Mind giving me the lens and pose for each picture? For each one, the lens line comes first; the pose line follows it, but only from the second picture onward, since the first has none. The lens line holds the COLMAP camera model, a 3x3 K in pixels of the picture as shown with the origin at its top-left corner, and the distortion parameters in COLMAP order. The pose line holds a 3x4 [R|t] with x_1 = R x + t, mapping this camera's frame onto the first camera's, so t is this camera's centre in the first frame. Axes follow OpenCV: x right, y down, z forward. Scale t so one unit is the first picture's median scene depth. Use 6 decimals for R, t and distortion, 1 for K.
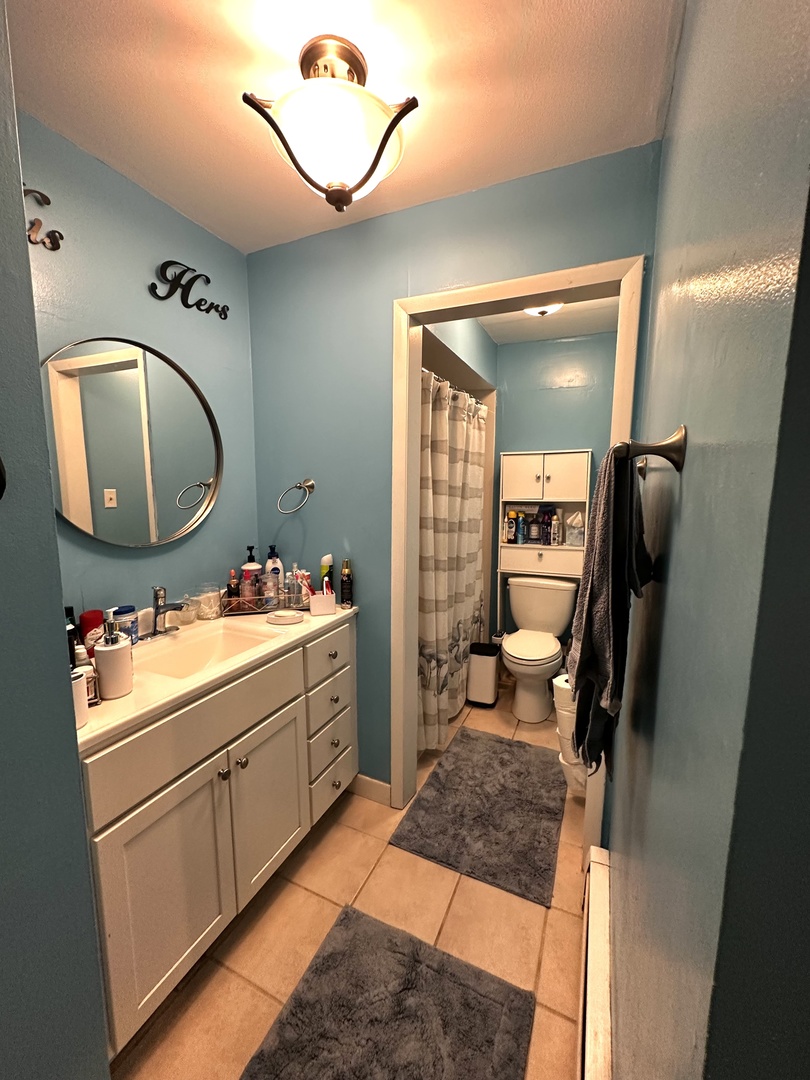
lens RADIAL K [[429.1, 0, 405.5], [0, 429.1, 540.4], [0, 0, 1]] dist [-0.002732, 0.000370]
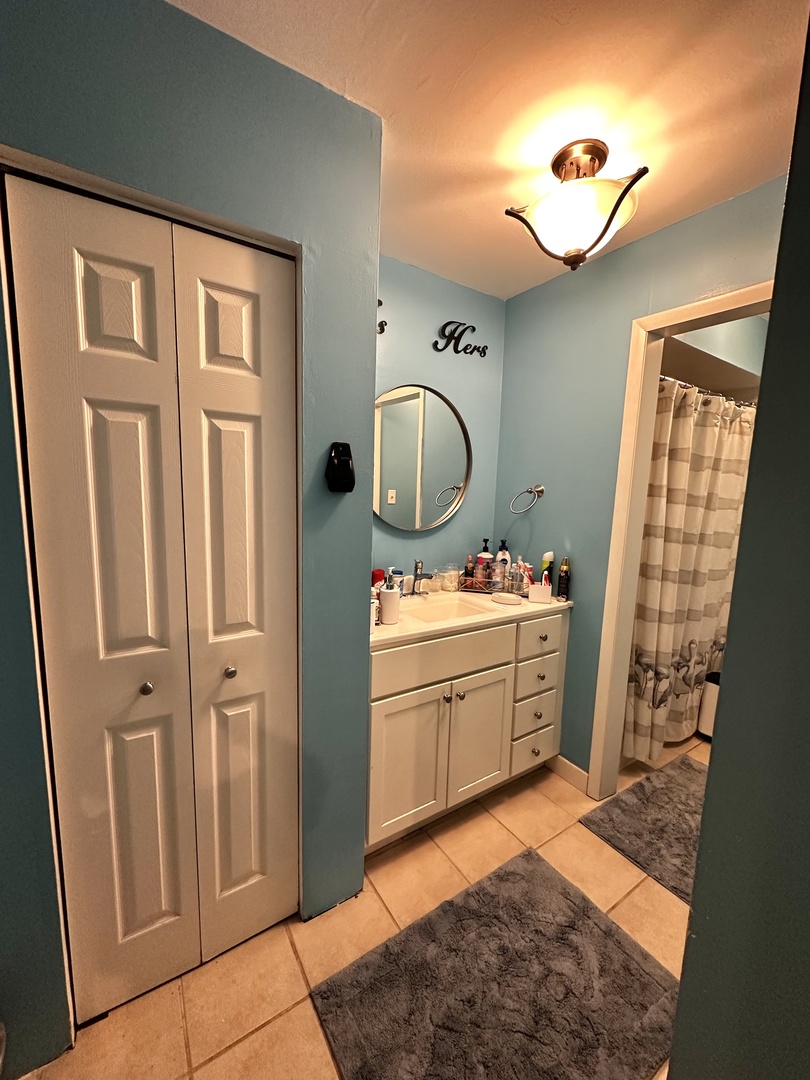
lens RADIAL K [[429.1, 0, 405.5], [0, 429.1, 540.4], [0, 0, 1]] dist [-0.002732, 0.000370]
pose [[0.847259, 0.087750, -0.523882, 0.091837], [-0.095370, 0.995364, 0.012483, 0.026681], [0.522549, 0.039386, 0.851699, -0.173256]]
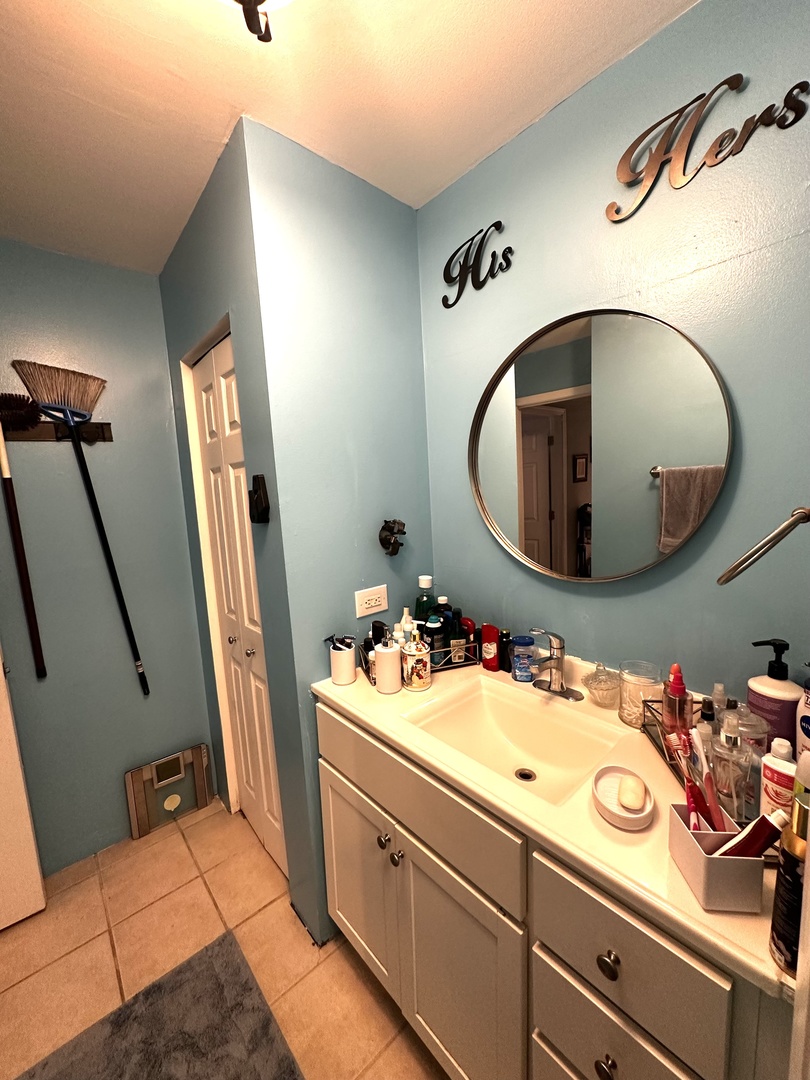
lens RADIAL K [[429.1, 0, 405.5], [0, 429.1, 540.4], [0, 0, 1]] dist [-0.002732, 0.000370]
pose [[-0.397765, 0.130513, -0.908157, 0.189439], [-0.074472, 0.981972, 0.173740, -0.148149], [0.914460, 0.136740, -0.380874, 0.882743]]
